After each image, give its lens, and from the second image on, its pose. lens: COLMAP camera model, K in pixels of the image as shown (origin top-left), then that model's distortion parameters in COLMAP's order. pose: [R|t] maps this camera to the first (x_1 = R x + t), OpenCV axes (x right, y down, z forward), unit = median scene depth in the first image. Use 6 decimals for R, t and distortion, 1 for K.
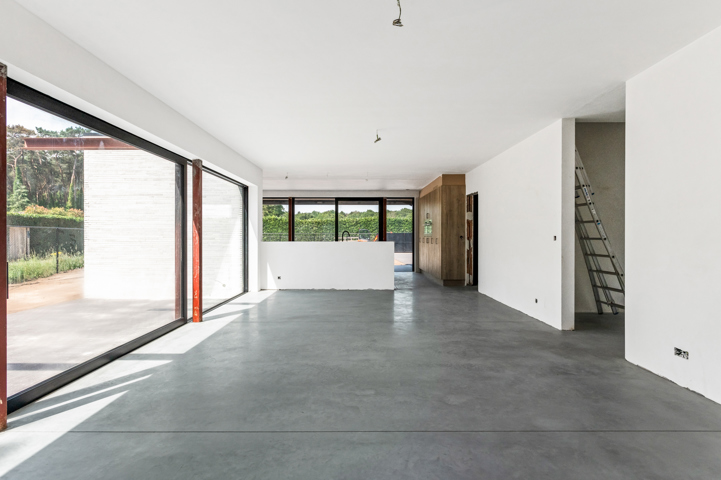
lens RADIAL K [[382.5, 0, 360.2], [0, 382.5, 239.3], [0, 0, 1]] dist [-0.000760, 0.004822]
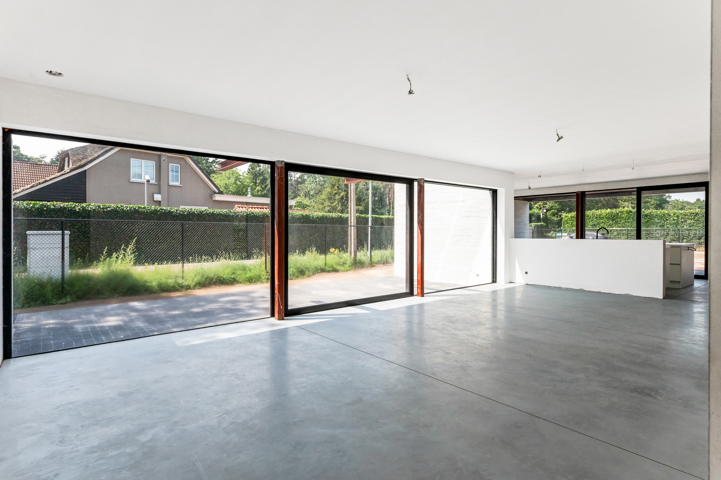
lens RADIAL K [[382.5, 0, 361.2], [0, 382.5, 237.4], [0, 0, 1]] dist [-0.000760, 0.004822]
pose [[0.626146, 0.008463, -0.779660, 0.507392], [-0.002264, 0.999957, 0.009036, -0.008980], [0.779703, -0.003893, 0.626138, -0.032712]]
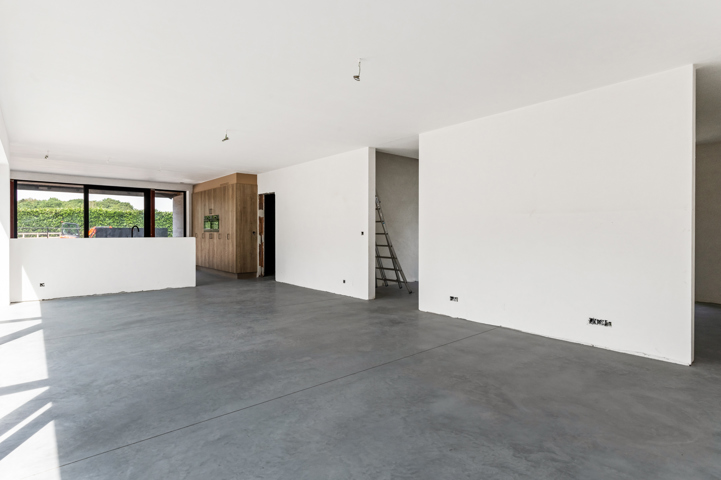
lens RADIAL K [[382.5, 0, 361.1], [0, 382.5, 235.4], [0, 0, 1]] dist [-0.000760, 0.004822]
pose [[0.757010, -0.005135, 0.653383, -0.358037], [0.004004, 0.999987, 0.003220, 0.000312], [-0.653390, 0.000179, 0.757021, -0.026054]]
